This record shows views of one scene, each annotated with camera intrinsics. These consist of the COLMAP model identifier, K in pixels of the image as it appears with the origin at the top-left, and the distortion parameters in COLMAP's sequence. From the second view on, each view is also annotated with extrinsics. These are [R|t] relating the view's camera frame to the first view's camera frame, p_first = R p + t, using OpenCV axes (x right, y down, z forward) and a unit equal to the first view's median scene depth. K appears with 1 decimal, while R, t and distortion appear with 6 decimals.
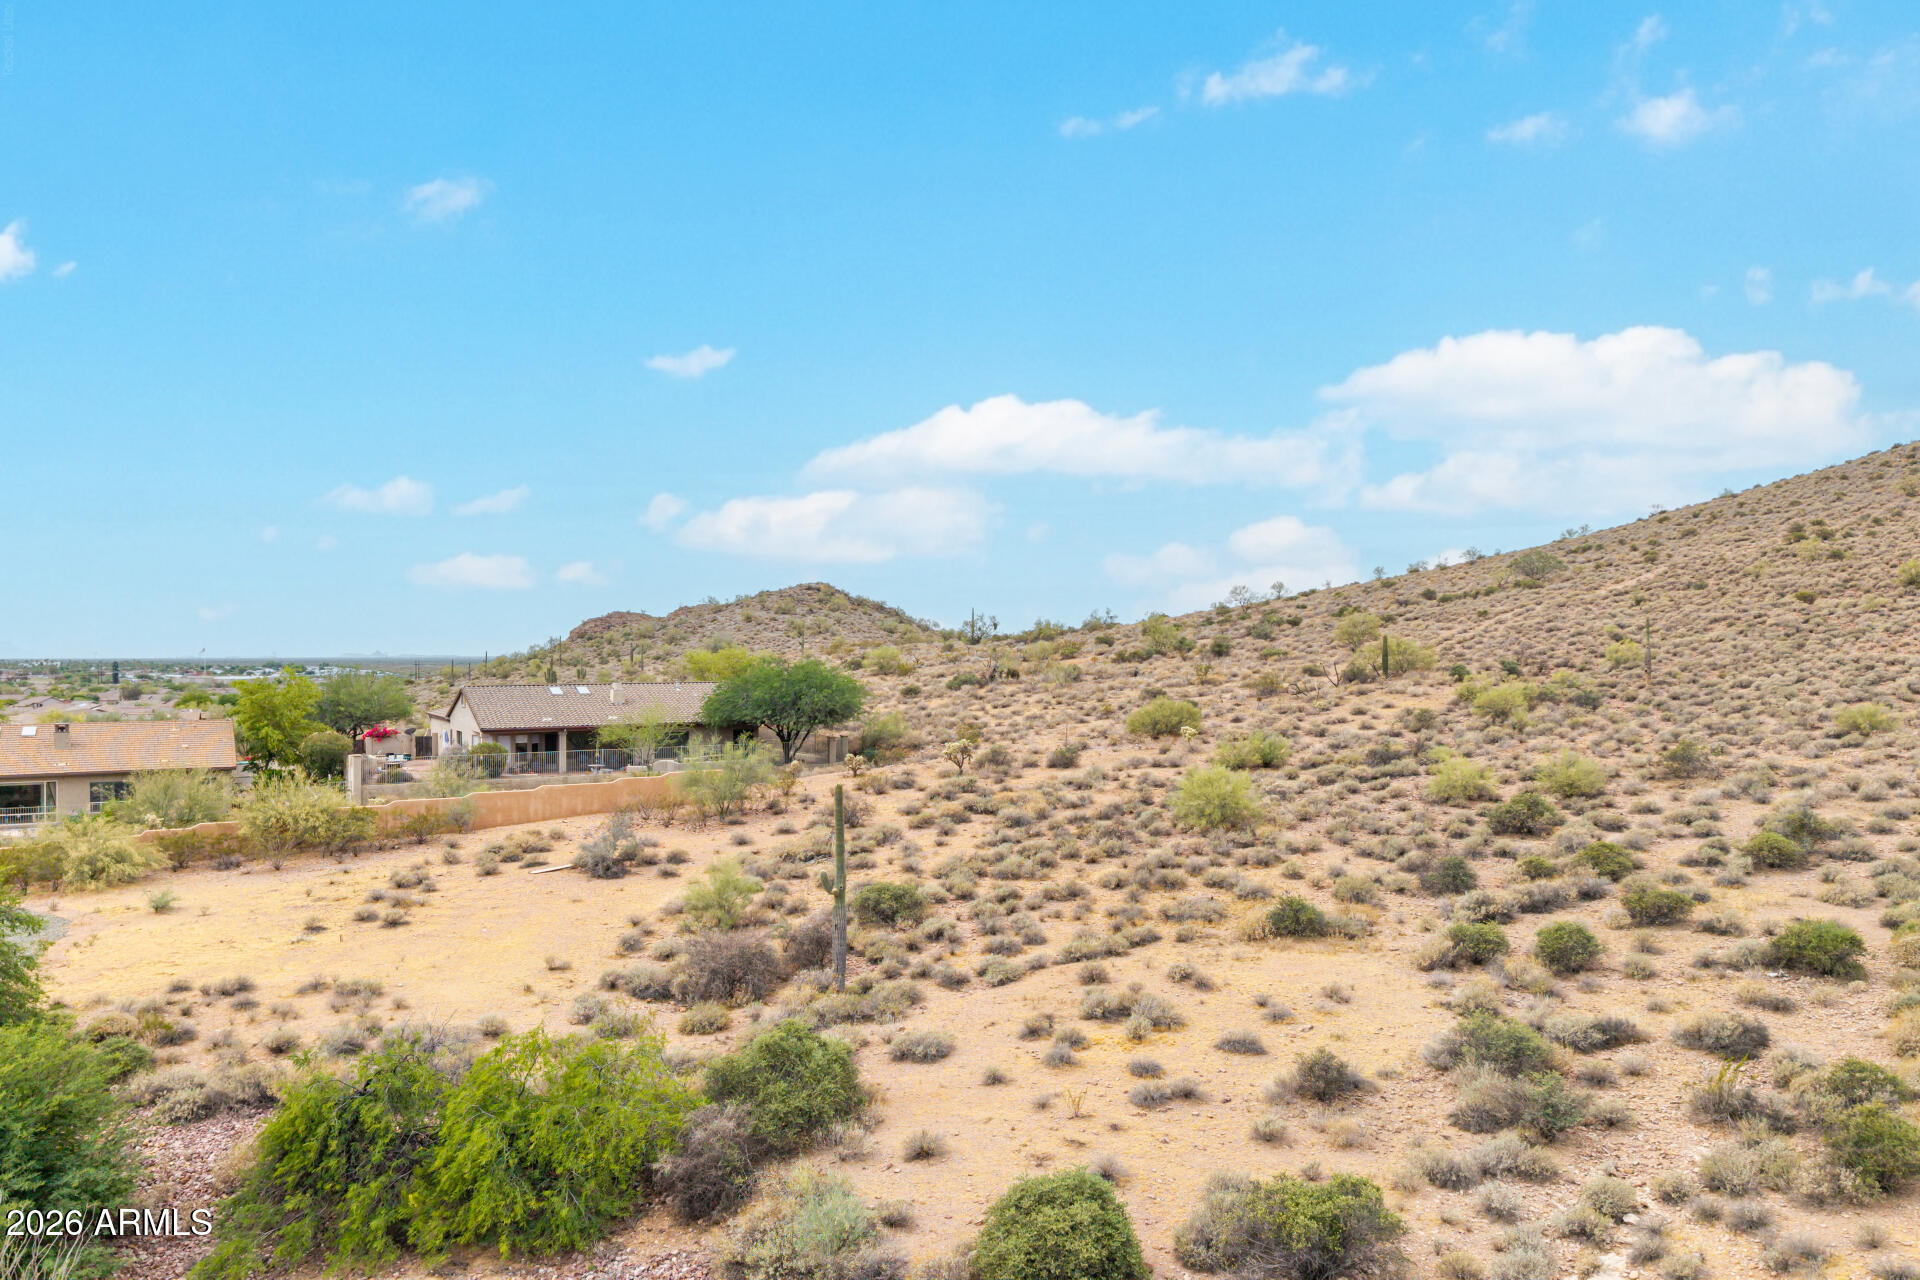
lens RADIAL K [[1514.8, 0, 939.7], [0, 1514.8, 689.7], [0, 0, 1]] dist [0.060496, -0.093800]
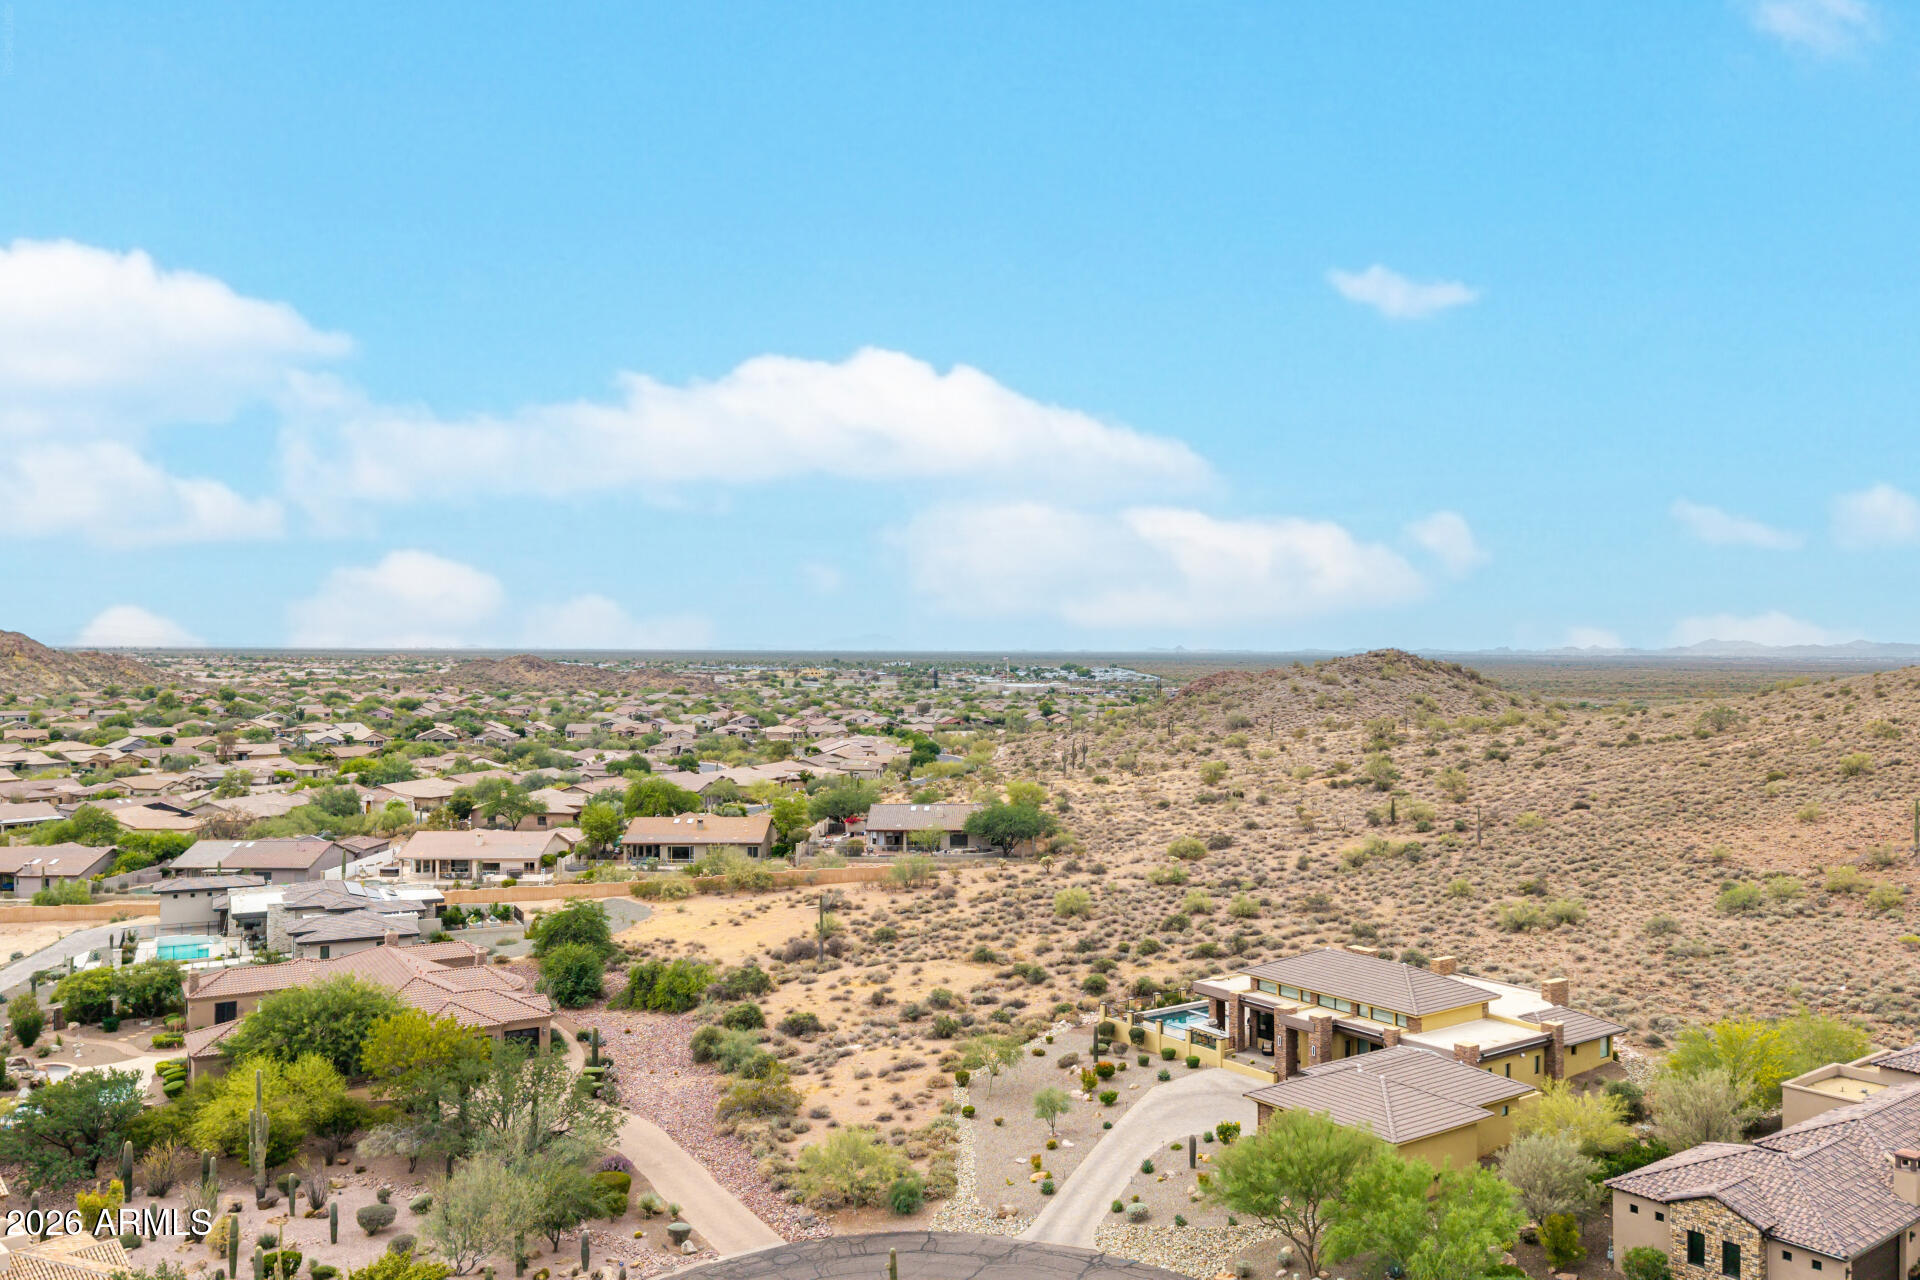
lens RADIAL K [[1514.8, 0, 952.5], [0, 1514.8, 637.5], [0, 0, 1]] dist [0.060496, -0.093800]
pose [[0.876410, 0.004306, -0.481546, 1.172165], [-0.018893, 0.999498, -0.025448, -0.273645], [0.481195, 0.031401, 0.876051, -1.122342]]
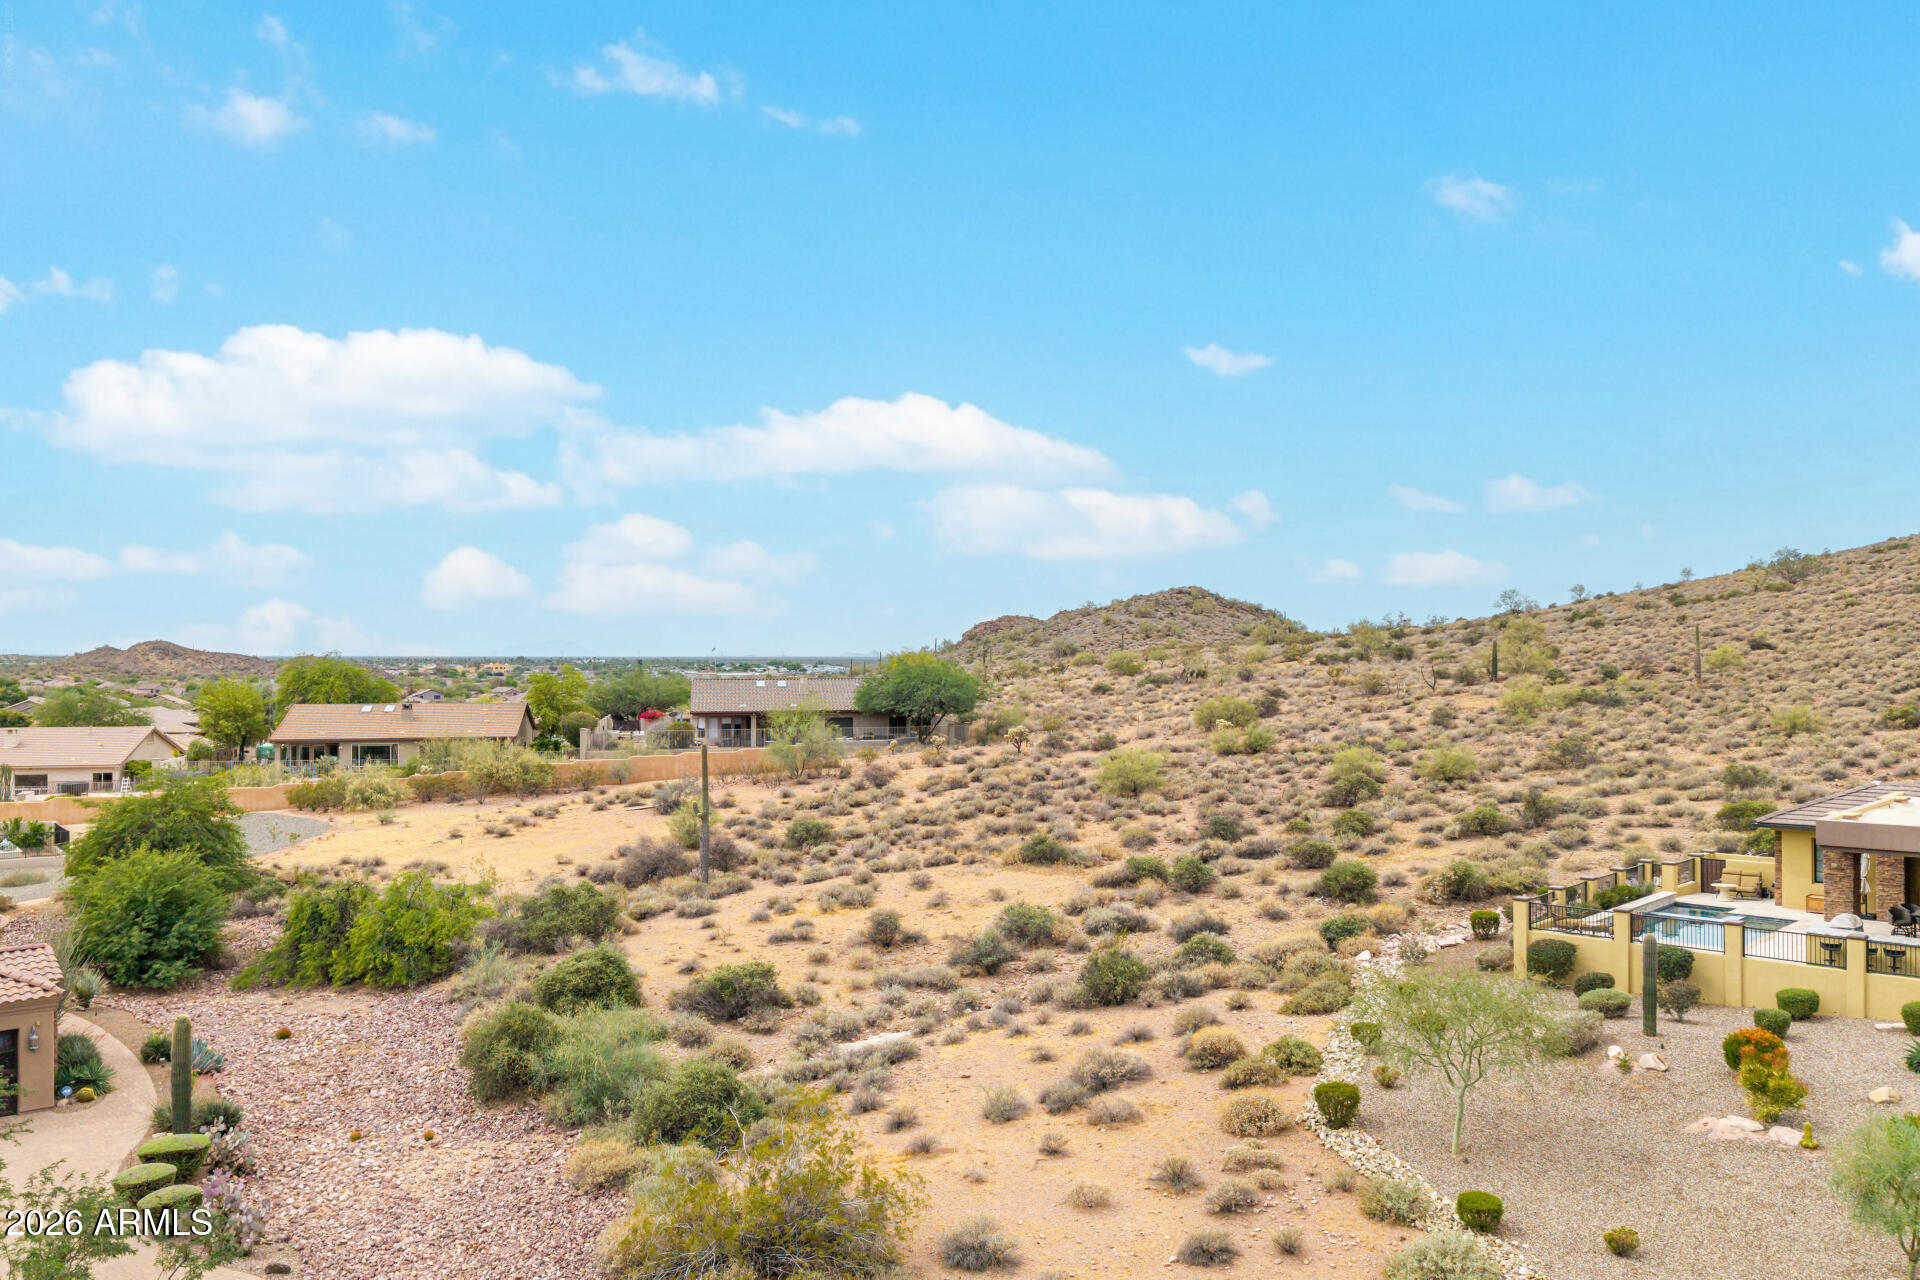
lens RADIAL K [[1514.8, 0, 951.8], [0, 1514.8, 648.1], [0, 0, 1]] dist [0.060496, -0.093800]
pose [[0.955336, 0.003768, -0.295498, 0.439325], [-0.011986, 0.999590, -0.026004, 0.003233], [0.295278, 0.028385, 0.954989, -0.262957]]
